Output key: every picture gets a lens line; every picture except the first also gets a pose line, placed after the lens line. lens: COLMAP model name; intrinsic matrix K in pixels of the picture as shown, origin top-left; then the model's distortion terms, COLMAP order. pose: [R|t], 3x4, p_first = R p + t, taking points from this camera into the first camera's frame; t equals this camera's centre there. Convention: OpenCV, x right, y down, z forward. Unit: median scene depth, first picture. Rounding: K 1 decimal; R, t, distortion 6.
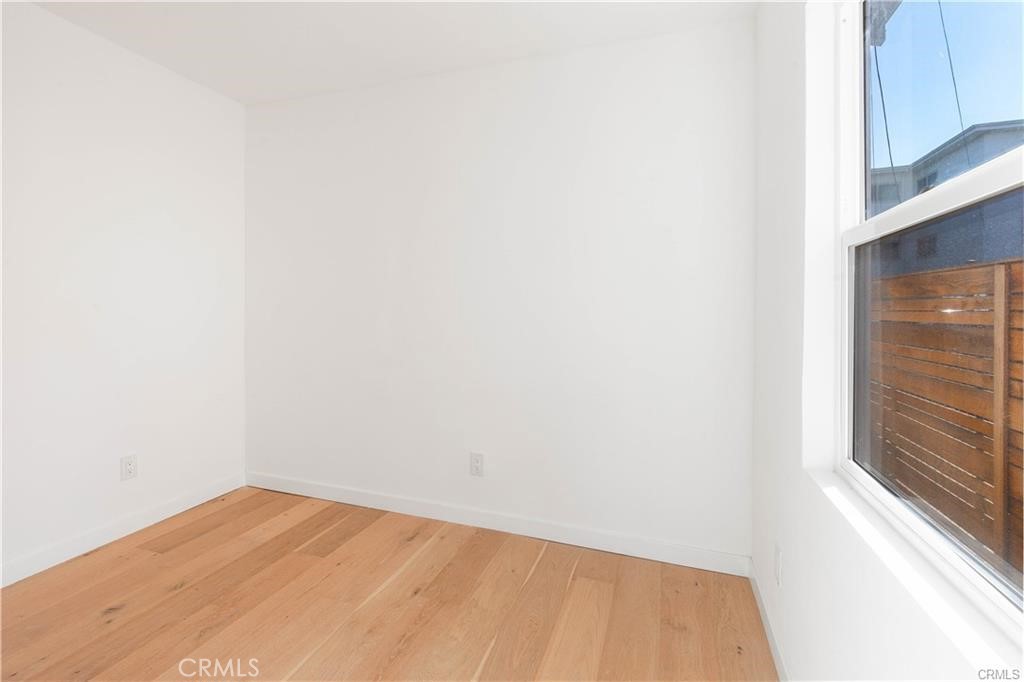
lens RADIAL K [[476.3, 0, 515.8], [0, 476.3, 315.7], [0, 0, 1]] dist [0.003527, 0.001326]
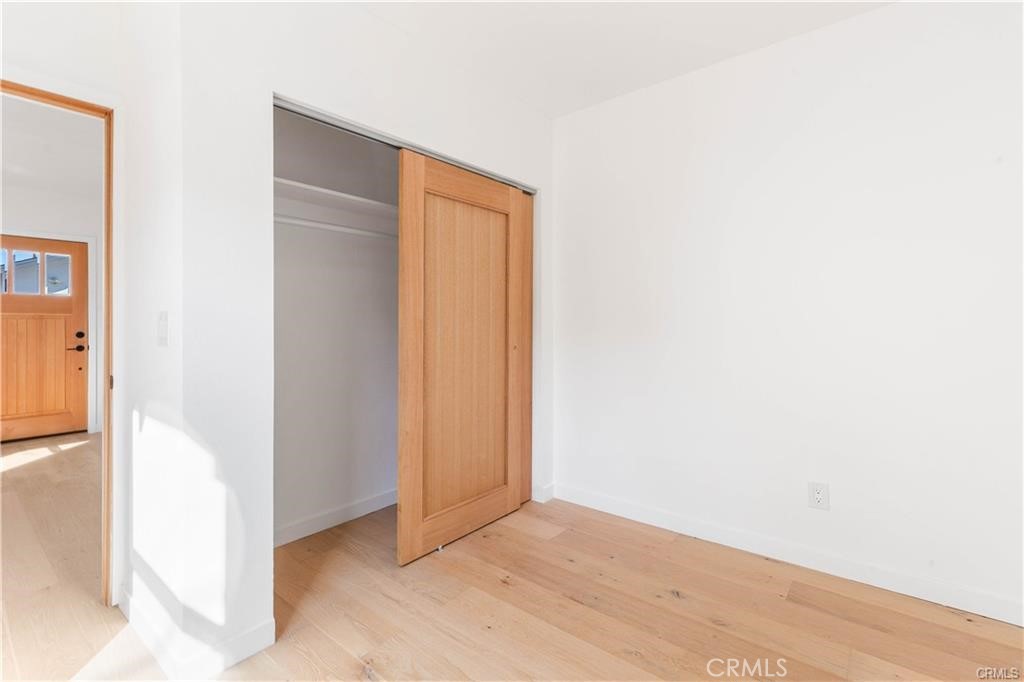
lens RADIAL K [[476.3, 0, 520.7], [0, 476.3, 330.6], [0, 0, 1]] dist [0.003527, 0.001326]
pose [[-0.379050, 0.006177, -0.925355, 0.276689], [-0.003581, 0.999960, 0.008141, 0.000007], [0.925369, 0.006400, -0.379013, 0.975126]]
